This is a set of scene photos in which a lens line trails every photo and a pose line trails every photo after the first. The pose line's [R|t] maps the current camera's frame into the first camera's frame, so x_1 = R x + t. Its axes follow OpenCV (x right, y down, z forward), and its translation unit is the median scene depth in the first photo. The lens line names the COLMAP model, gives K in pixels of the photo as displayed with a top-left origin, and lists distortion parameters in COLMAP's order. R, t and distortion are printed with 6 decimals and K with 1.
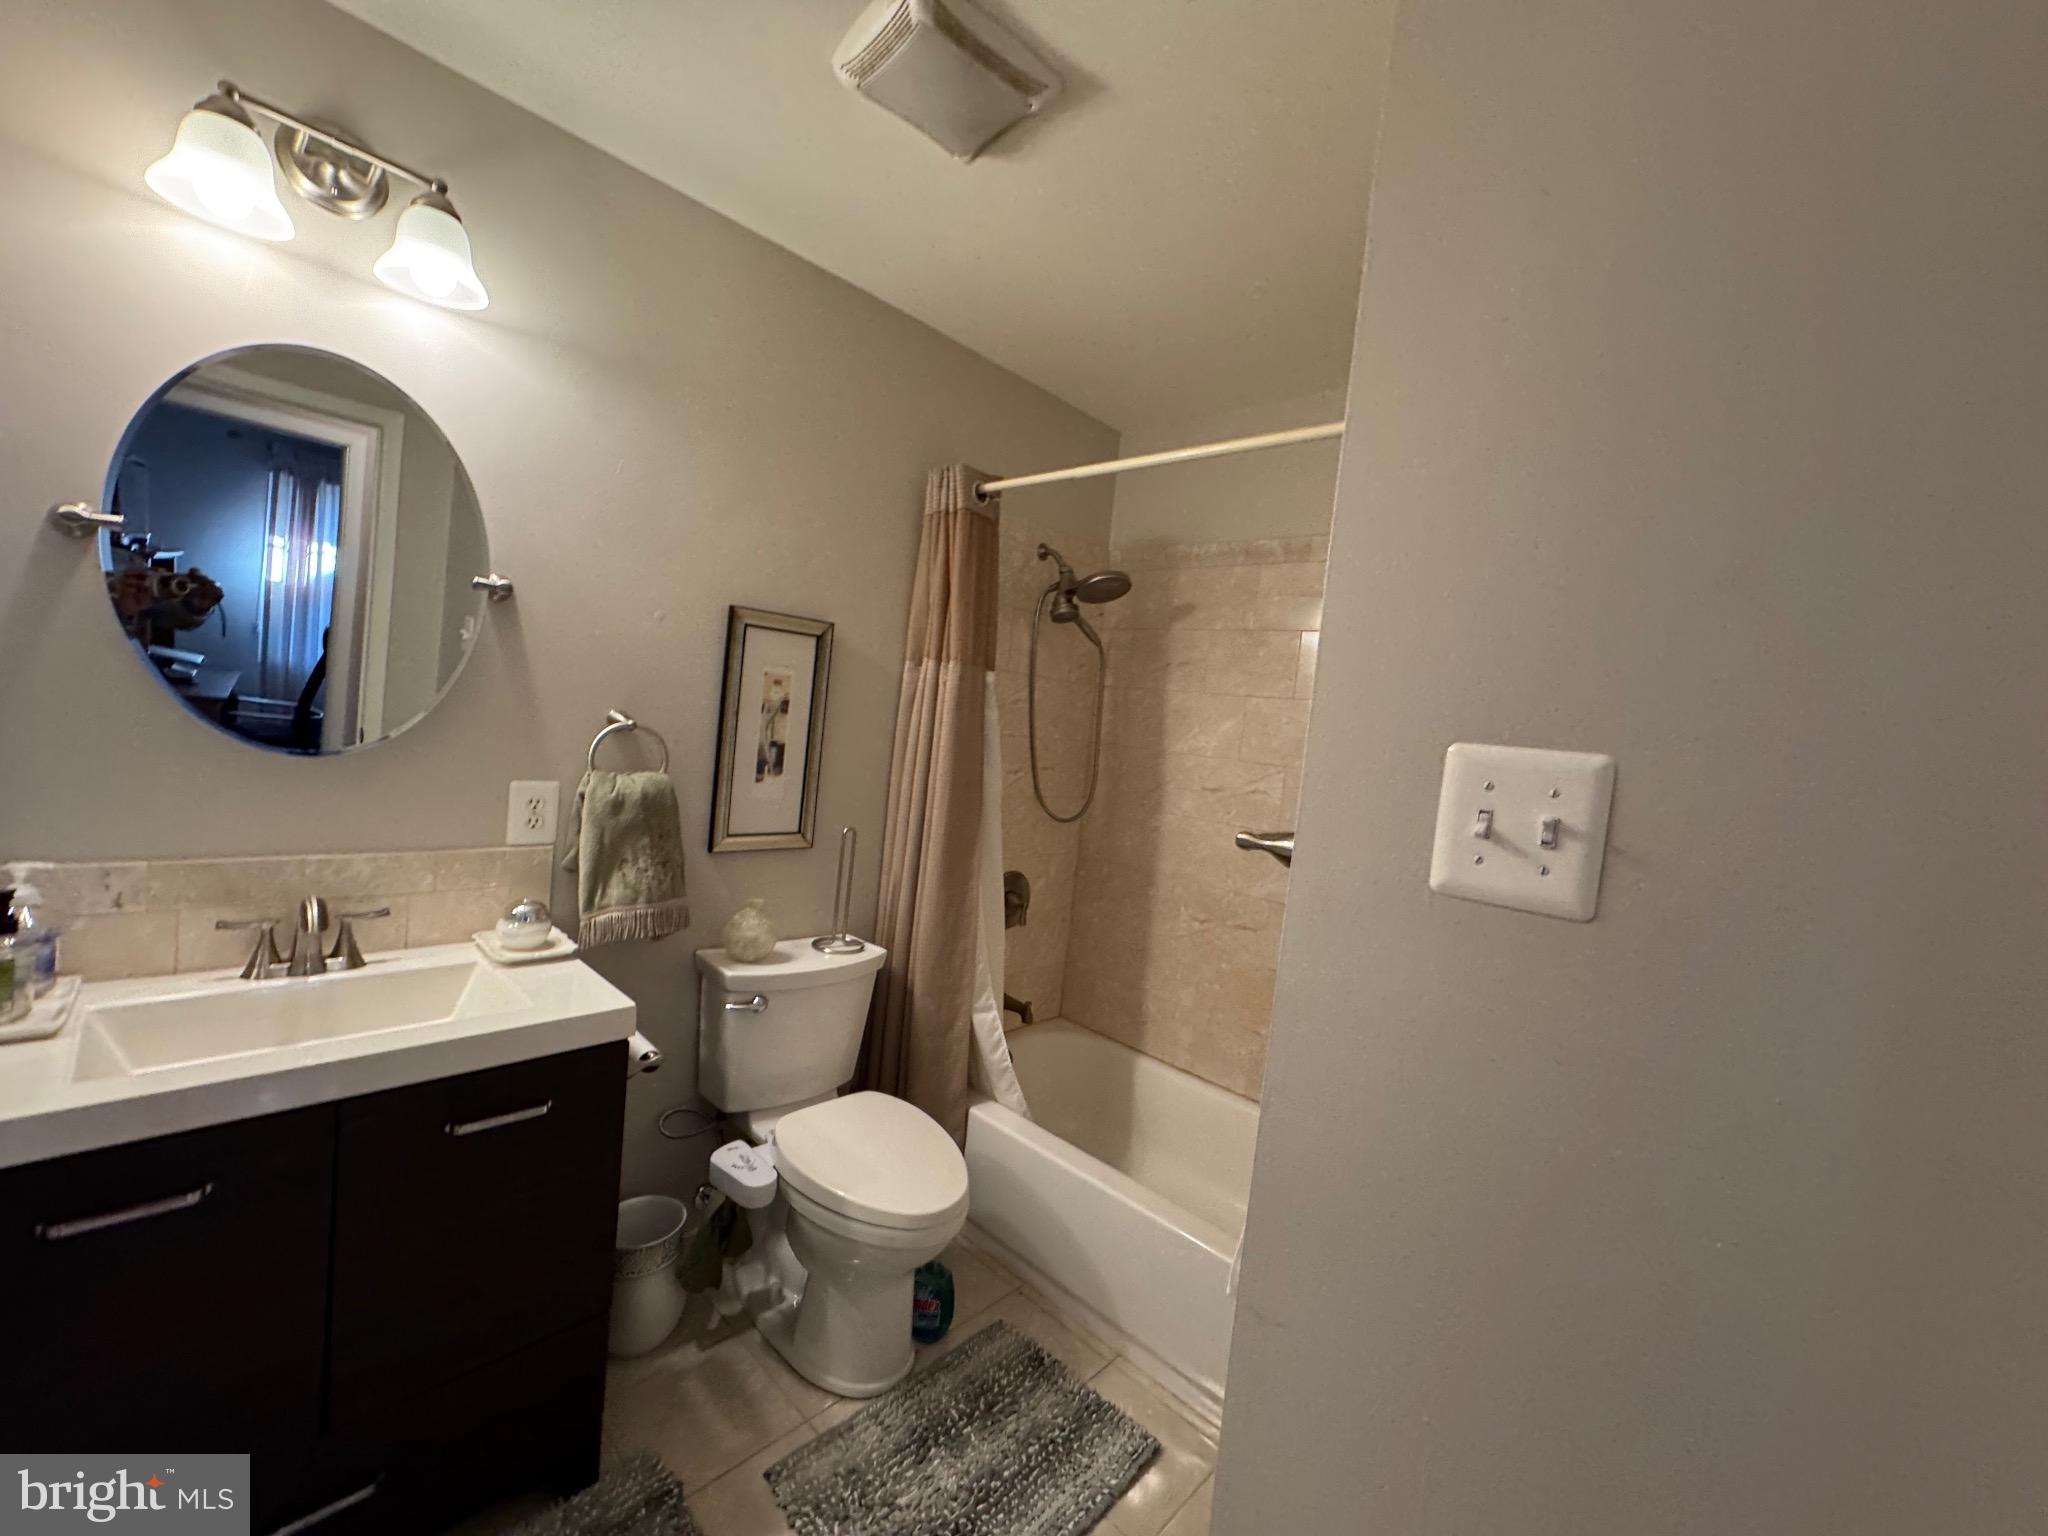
lens RADIAL K [[815.3, 0, 1025.4], [0, 815.3, 764.4], [0, 0, 1]] dist [-0.004505, 0.000635]
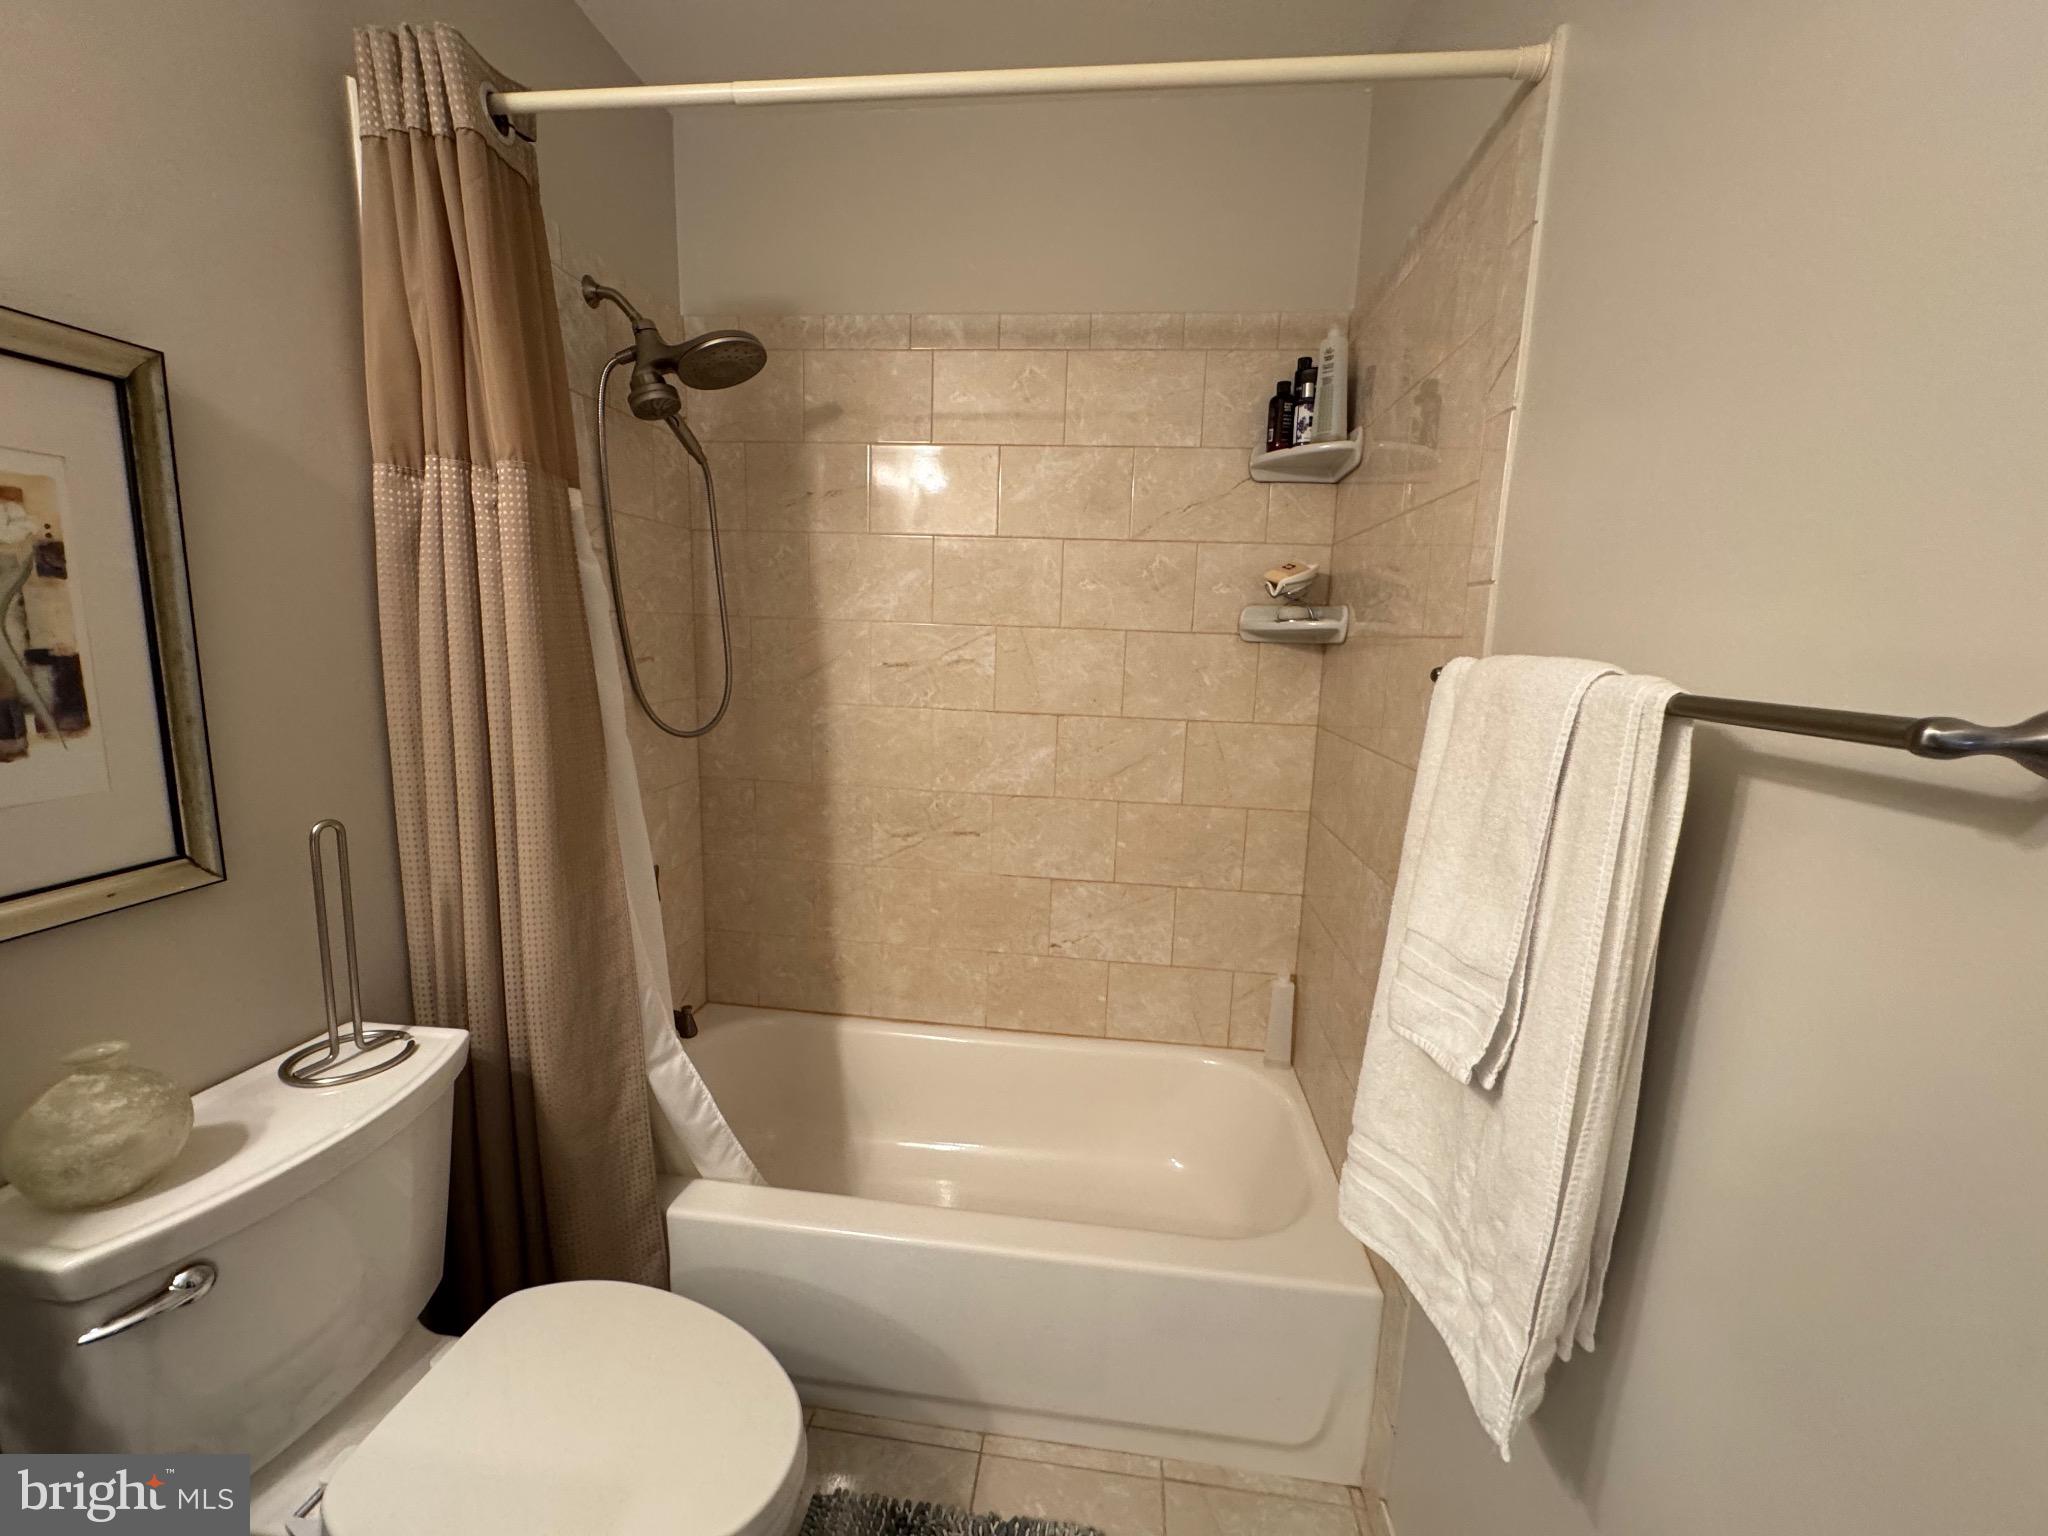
lens RADIAL K [[815.3, 0, 1022.2], [0, 815.3, 767.0], [0, 0, 1]] dist [-0.004505, 0.000635]
pose [[0.803052, -0.172703, 0.570334, -0.153533], [0.082161, 0.980031, 0.181078, -0.004848], [-0.590217, -0.098556, 0.801205, 0.385790]]
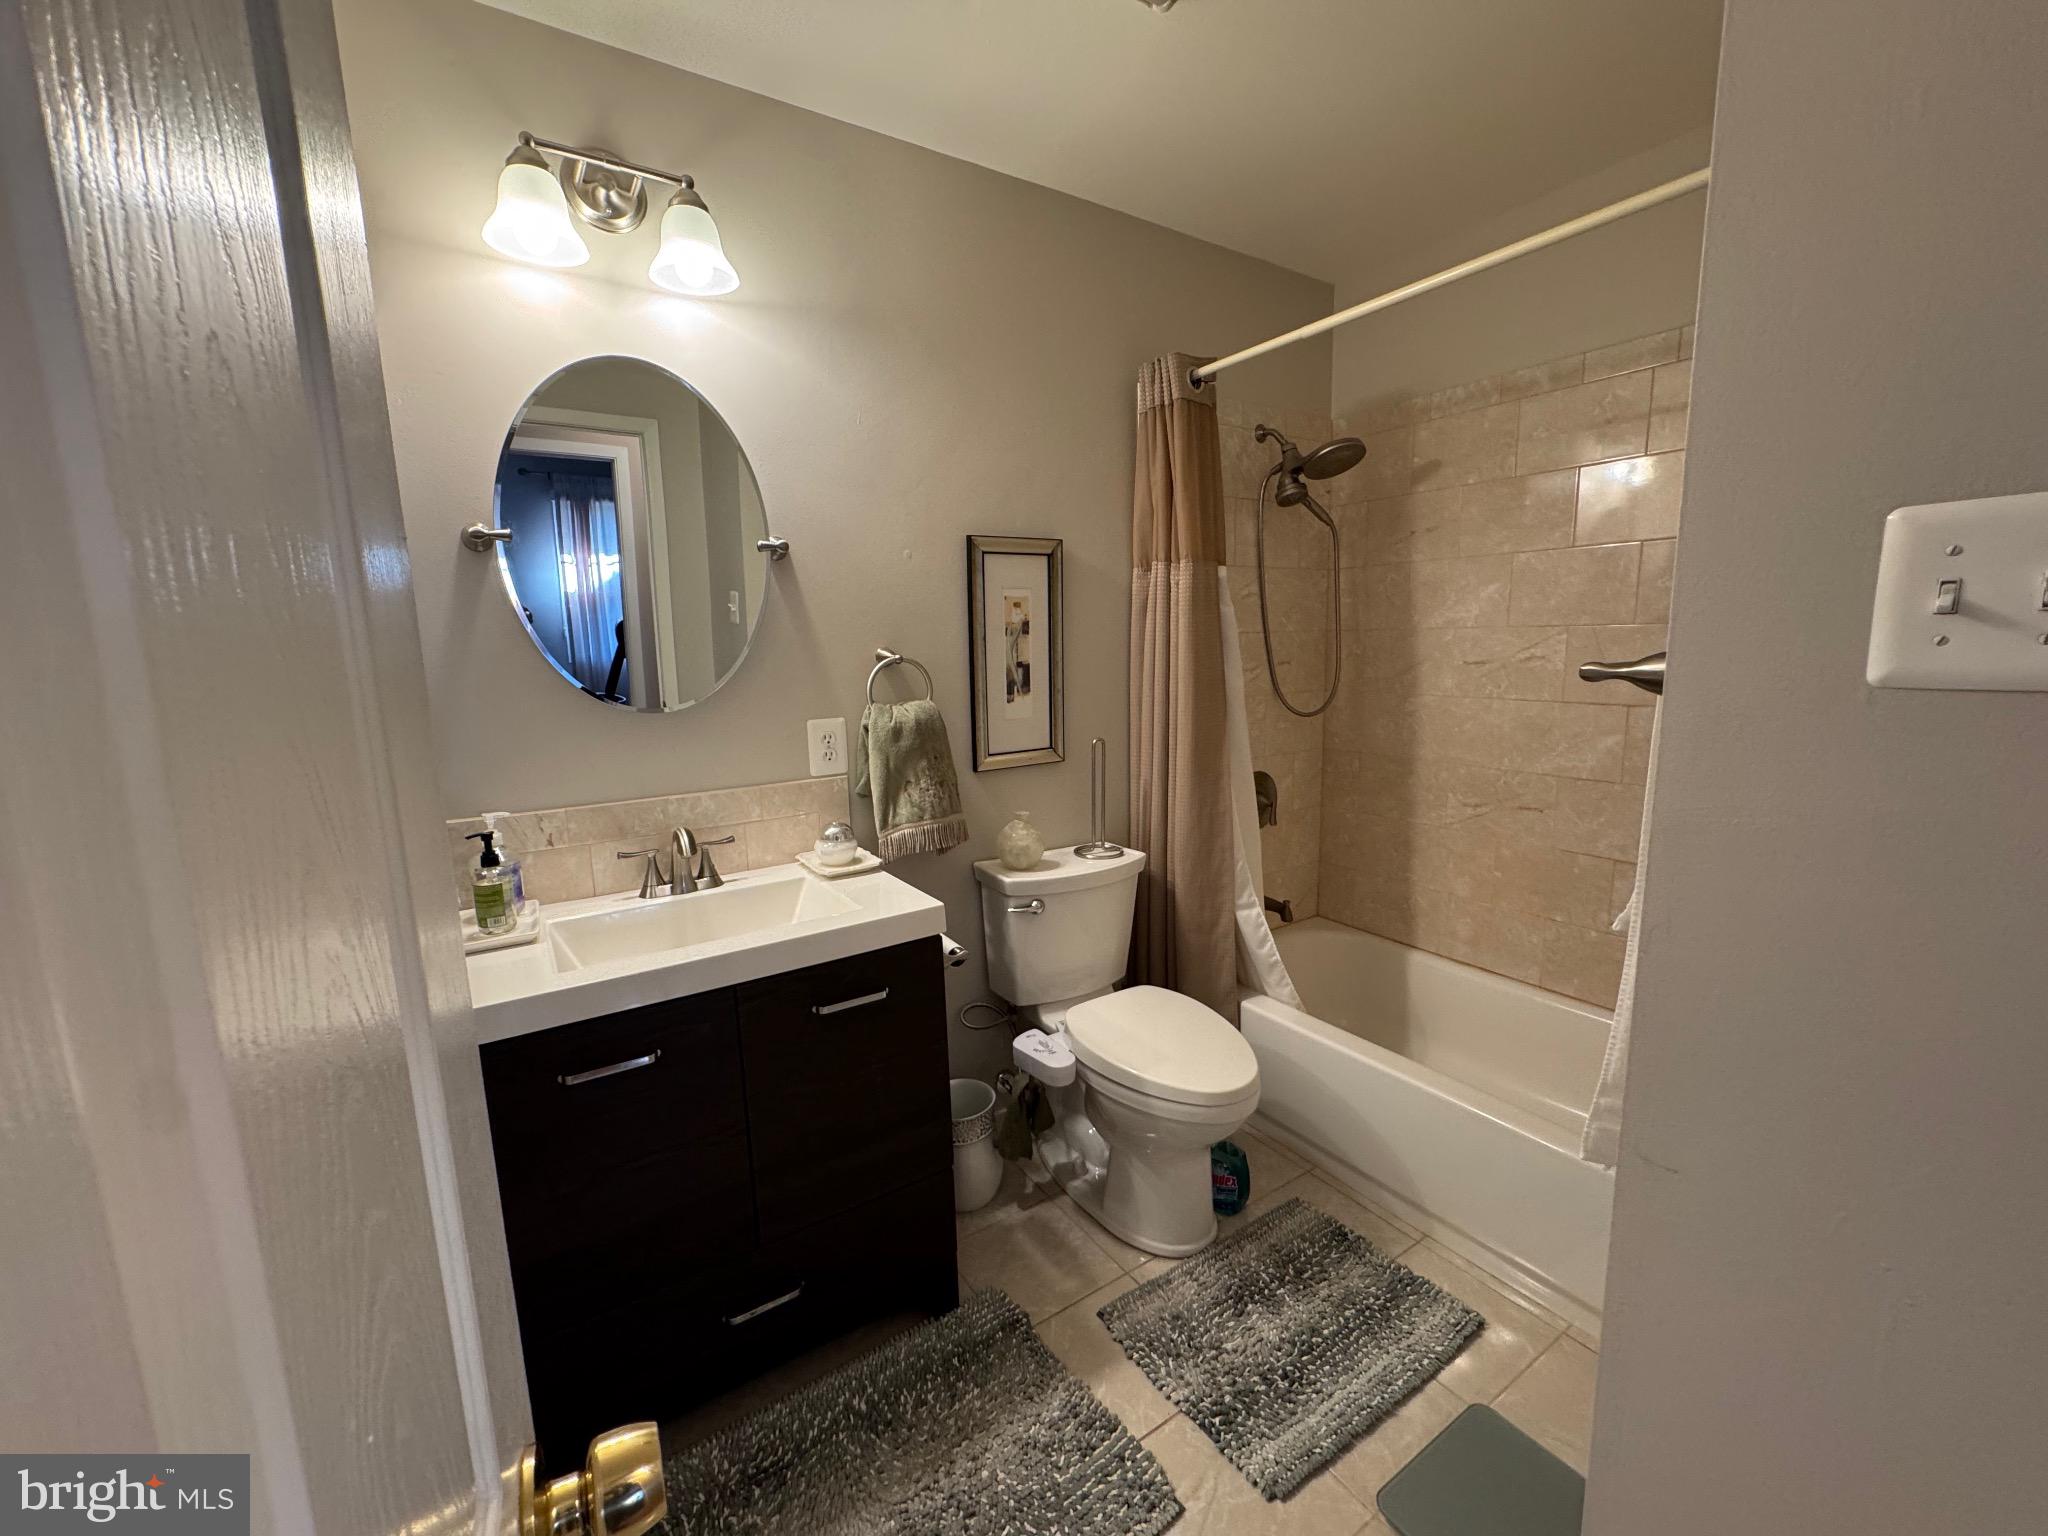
lens RADIAL K [[815.3, 0, 1024.5], [0, 815.3, 764.1], [0, 0, 1]] dist [-0.004505, 0.000635]
pose [[0.964103, -0.089022, -0.250162, -0.050477], [0.110714, 0.991094, 0.073995, 0.023495], [0.241347, -0.099035, 0.965372, -0.018339]]
